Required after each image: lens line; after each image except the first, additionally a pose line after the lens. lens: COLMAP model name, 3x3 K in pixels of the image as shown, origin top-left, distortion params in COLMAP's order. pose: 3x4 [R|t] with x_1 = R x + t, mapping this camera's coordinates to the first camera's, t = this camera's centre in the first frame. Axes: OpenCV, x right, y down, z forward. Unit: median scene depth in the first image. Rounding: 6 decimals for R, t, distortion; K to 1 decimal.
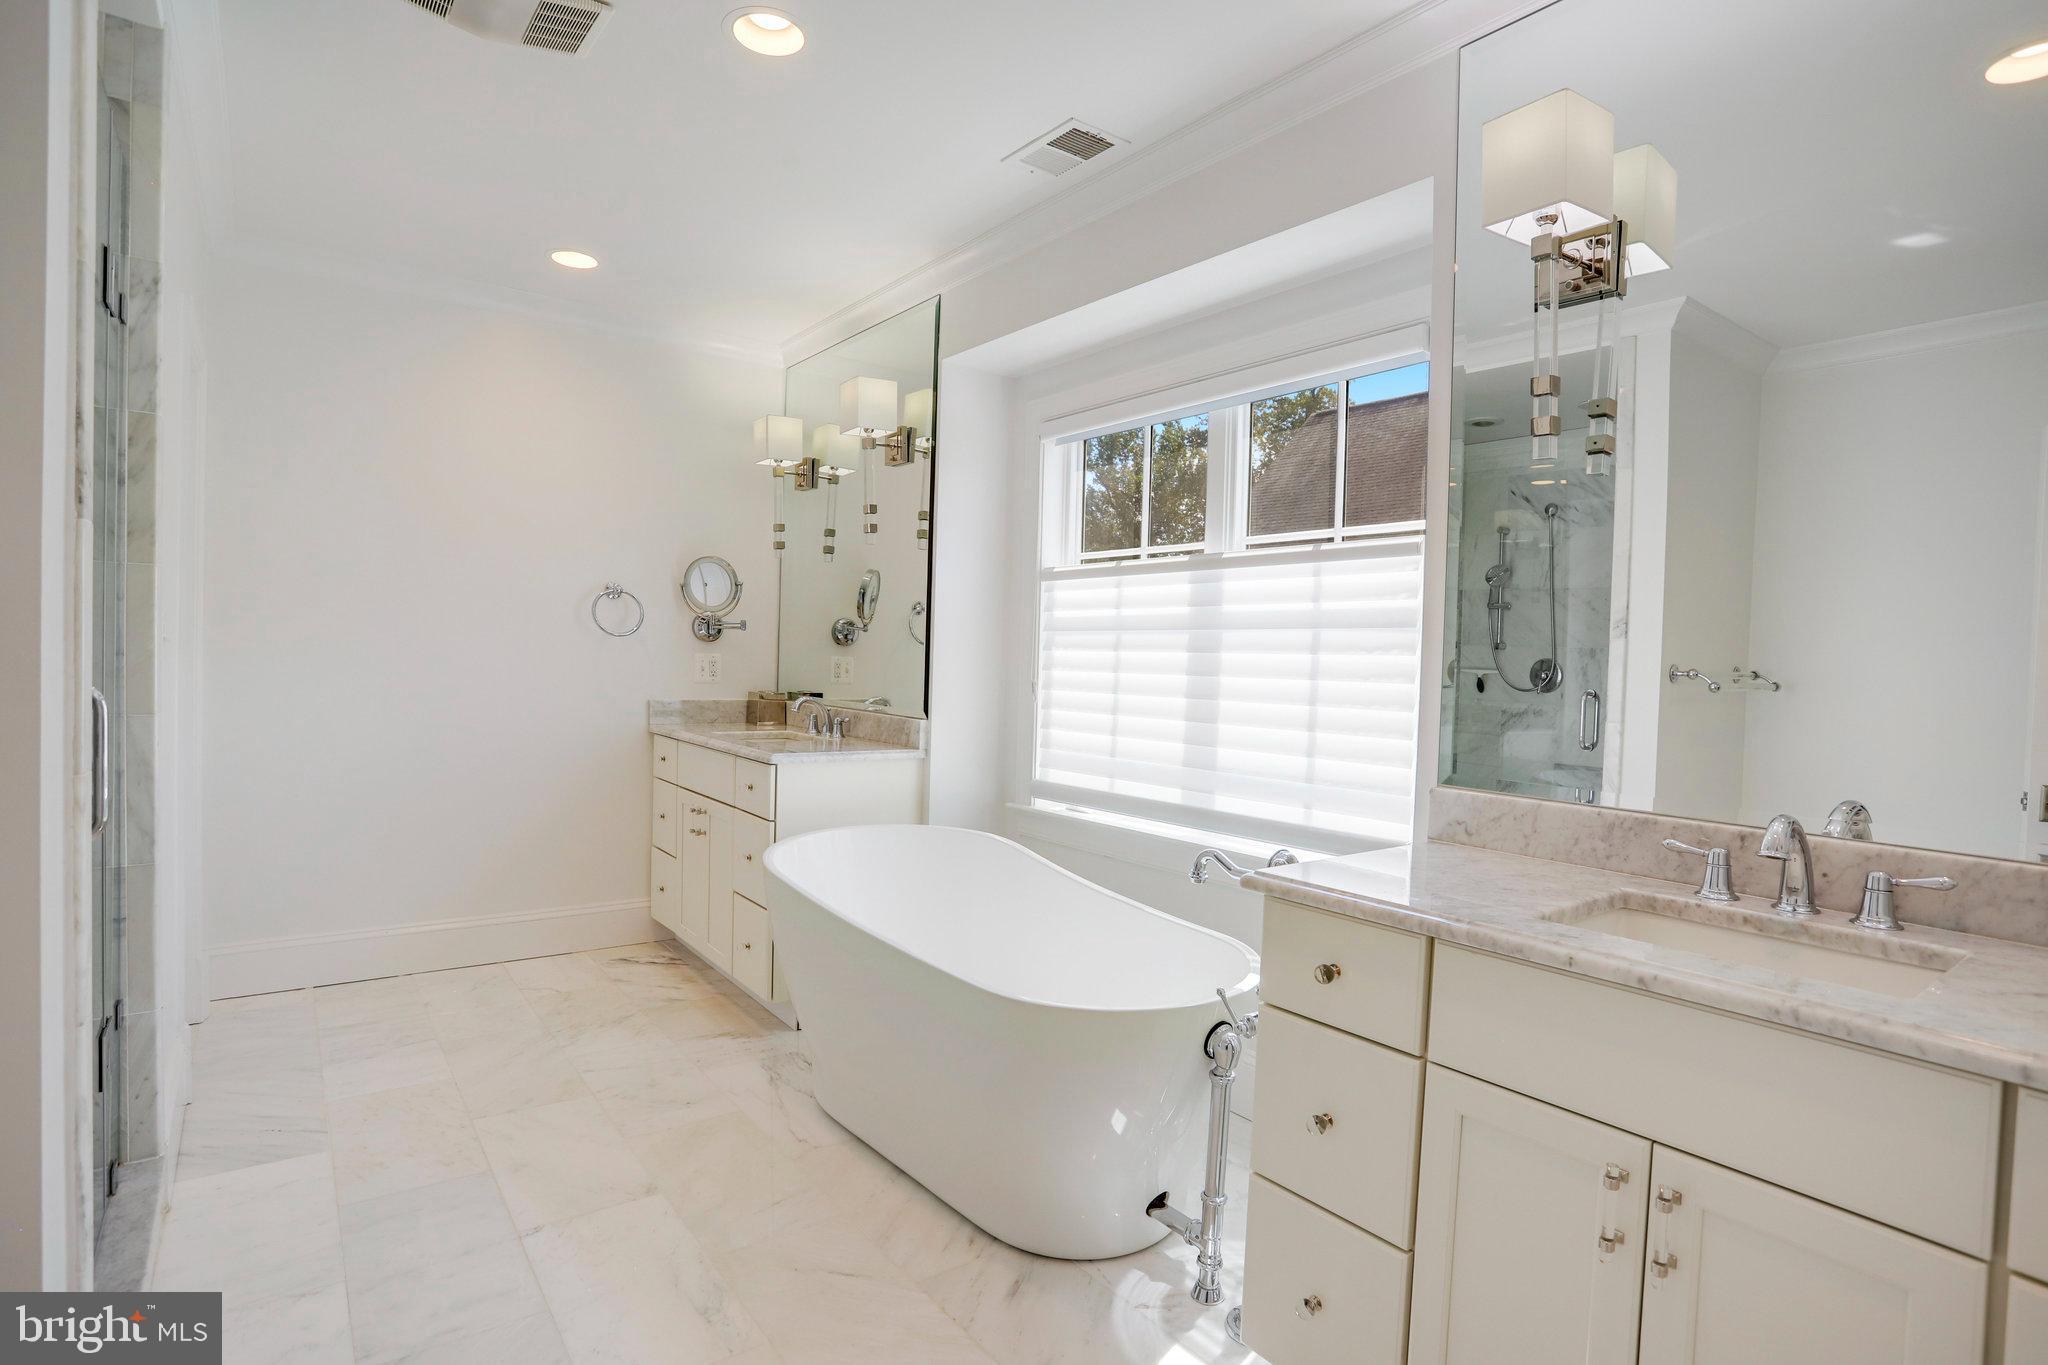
lens RADIAL K [[1041.2, 0, 1033.7], [0, 1041.2, 679.8], [0, 0, 1]] dist [-0.063120, 0.027723]
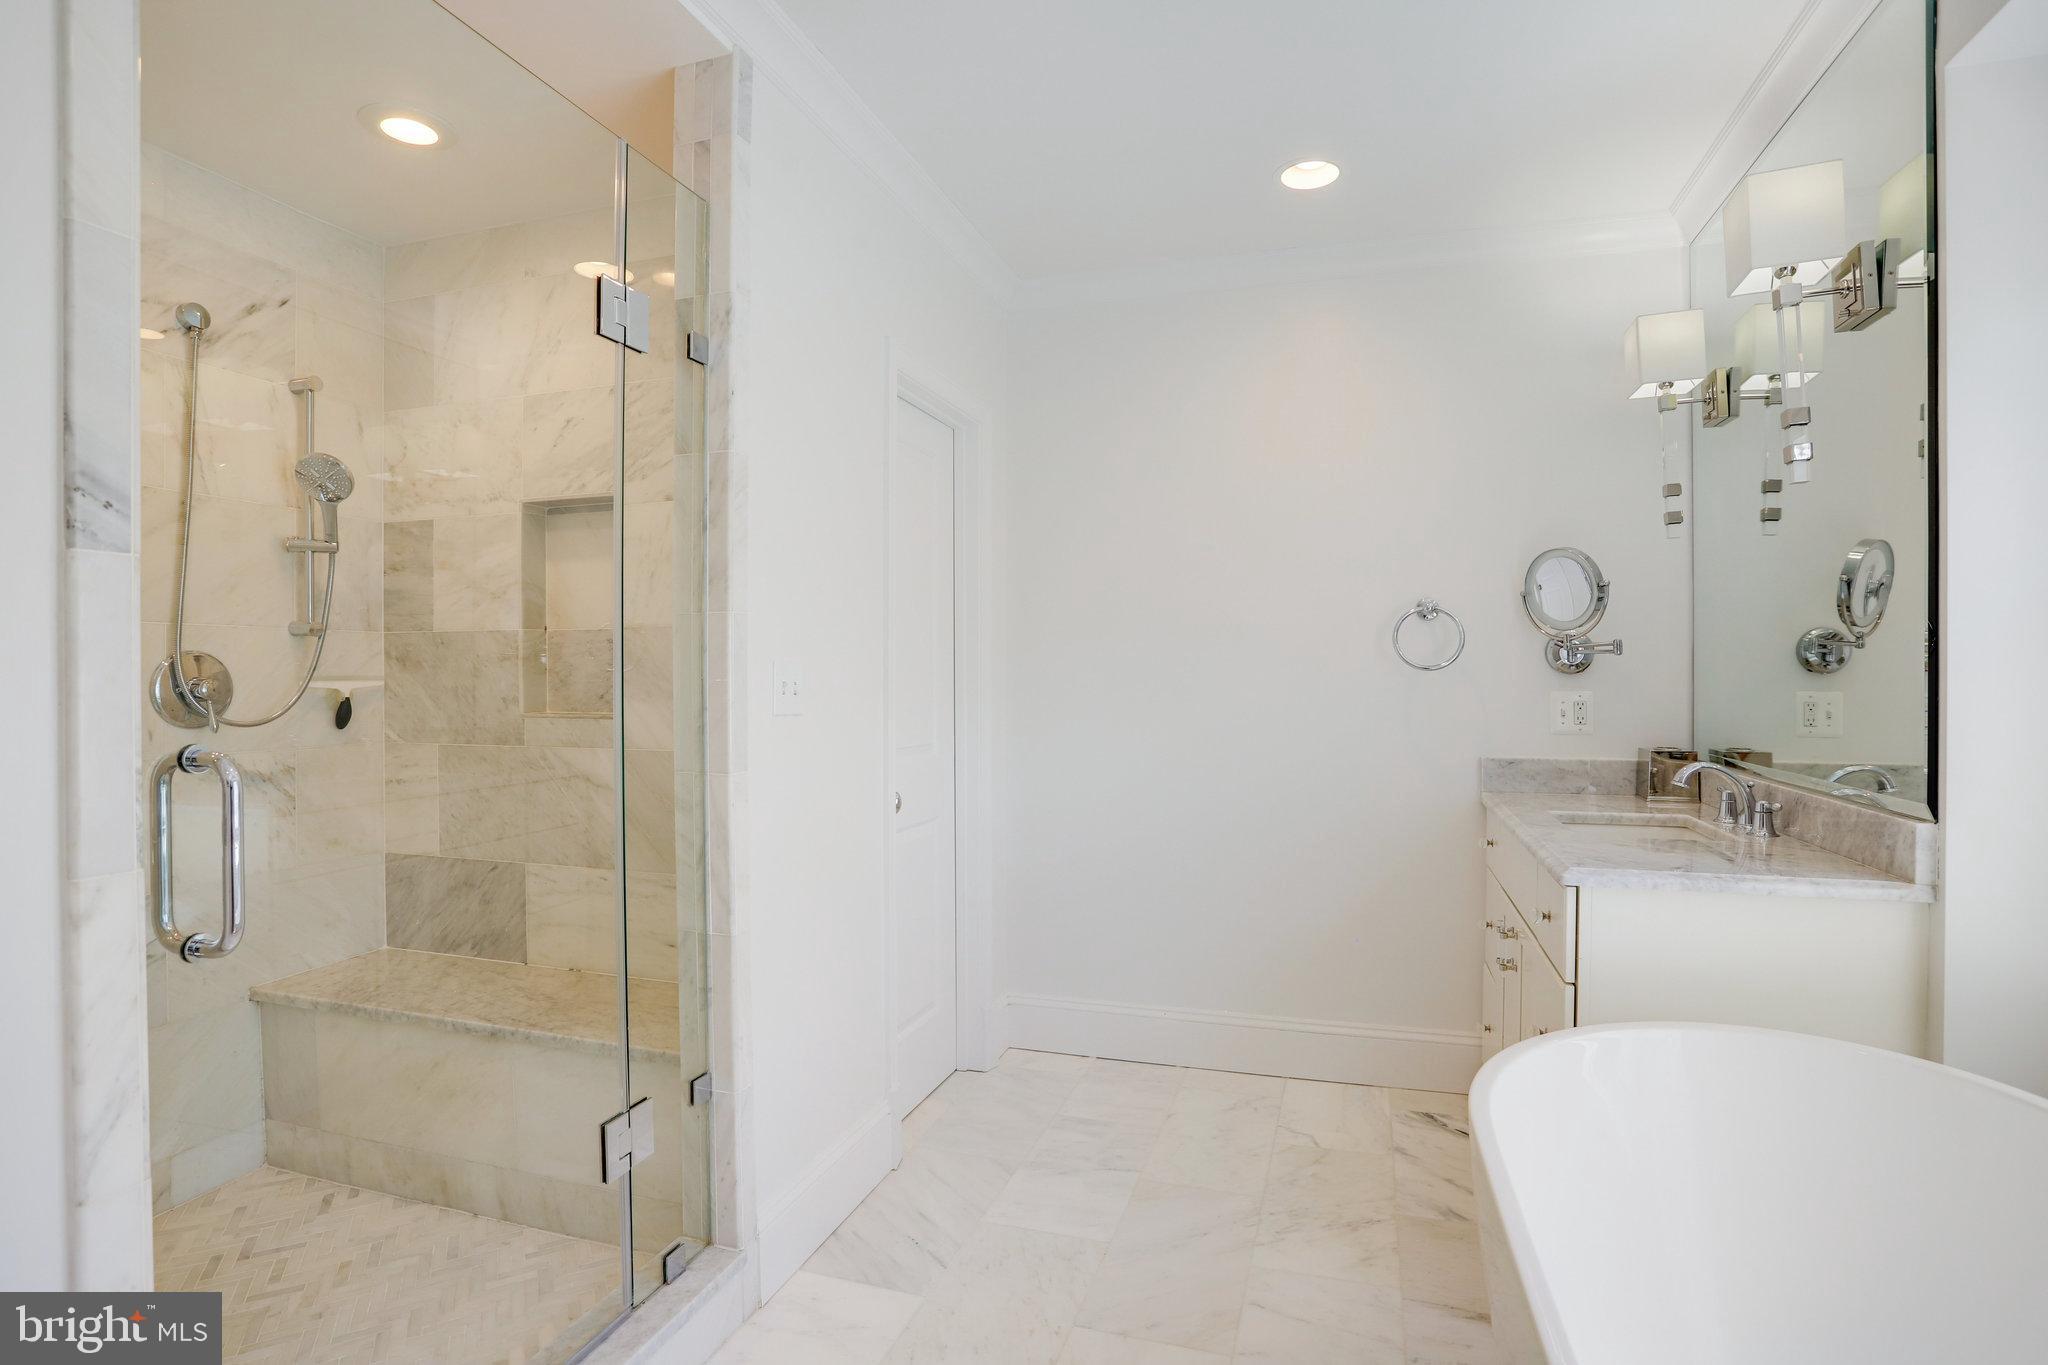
lens RADIAL K [[1041.2, 0, 1033.7], [0, 1041.2, 679.8], [0, 0, 1]] dist [-0.063120, 0.027723]
pose [[0.579074, -0.025615, -0.814872, 0.033021], [-0.001930, 0.999460, -0.032789, -0.010524], [0.815273, 0.020560, 0.578712, 0.334449]]
